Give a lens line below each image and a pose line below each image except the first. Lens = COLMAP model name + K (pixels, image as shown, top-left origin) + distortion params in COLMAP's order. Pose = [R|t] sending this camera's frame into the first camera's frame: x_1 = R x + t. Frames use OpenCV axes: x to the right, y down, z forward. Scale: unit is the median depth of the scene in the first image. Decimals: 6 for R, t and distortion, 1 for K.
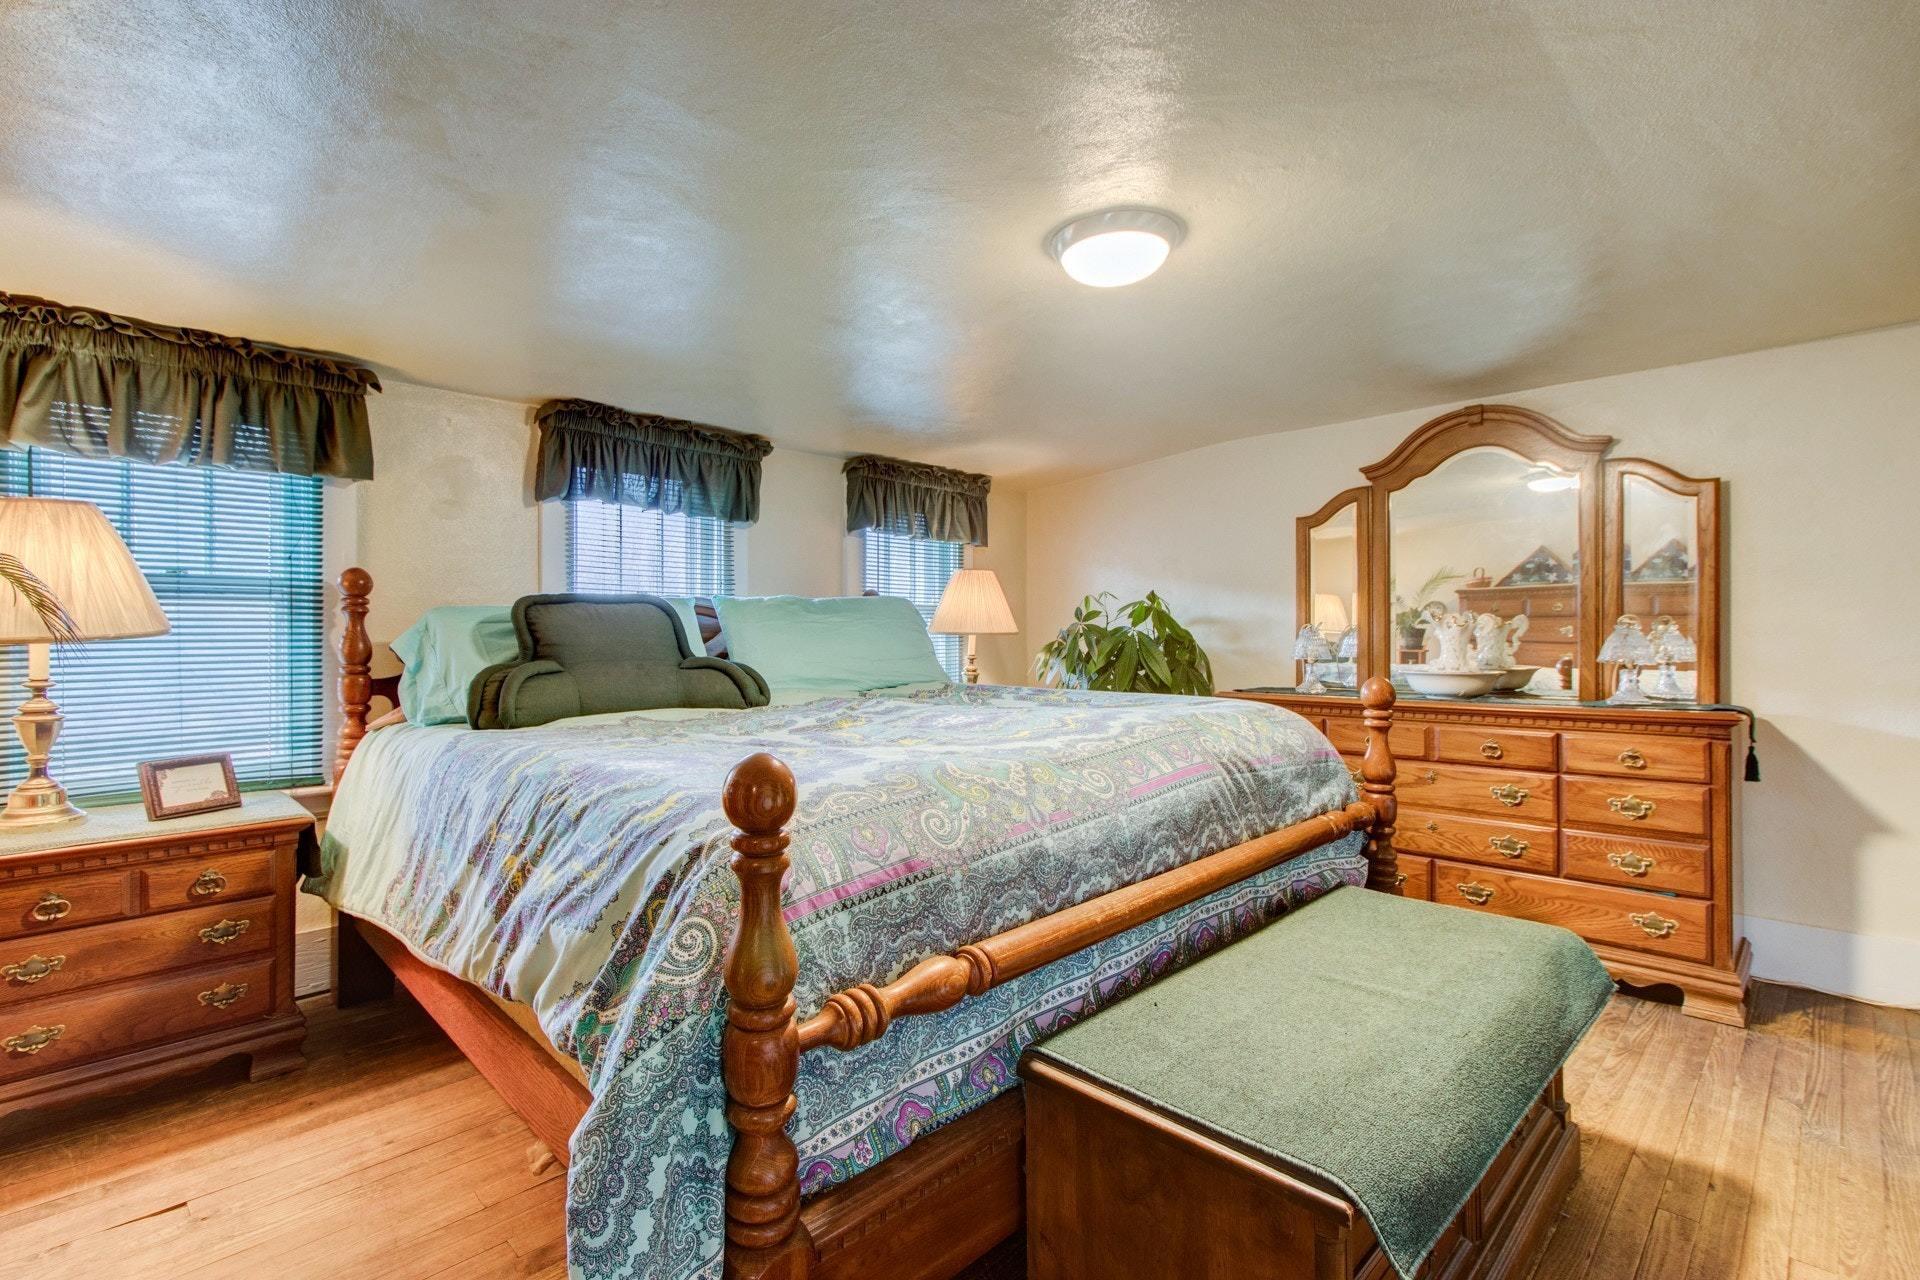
lens RADIAL K [[862.1, 0, 960.0], [0, 862.1, 640.0], [0, 0, 1]] dist [0.004766, 0.000701]
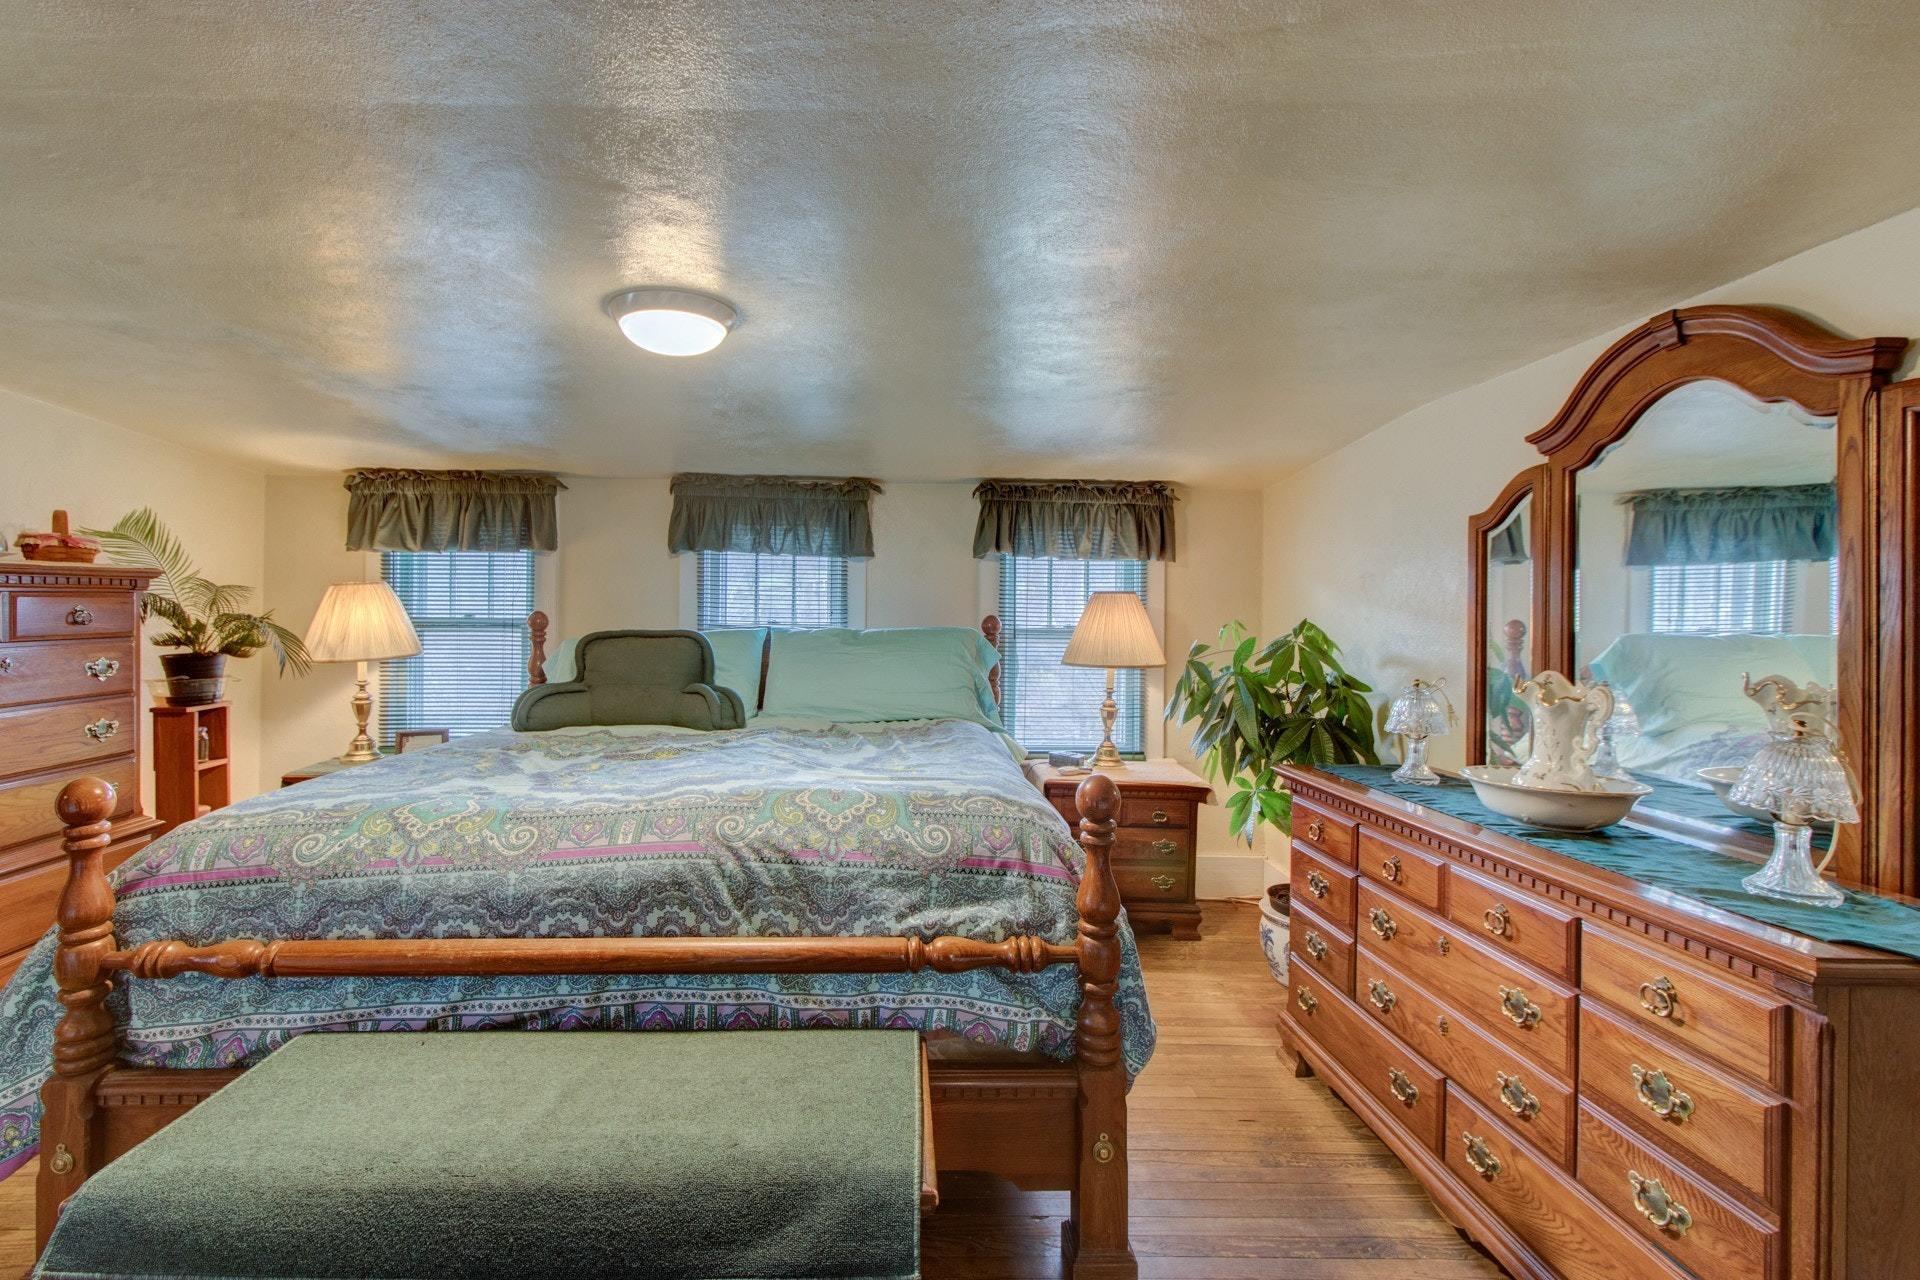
lens RADIAL K [[888.9, 0, 936.3], [0, 888.9, 630.8], [0, 0, 1]] dist [0.004761, 0.000303]
pose [[0.739098, 0.021254, -0.673262, 0.951120], [-0.021325, 0.999739, 0.008150, -0.087773], [0.673260, 0.008334, 0.739359, 0.376654]]
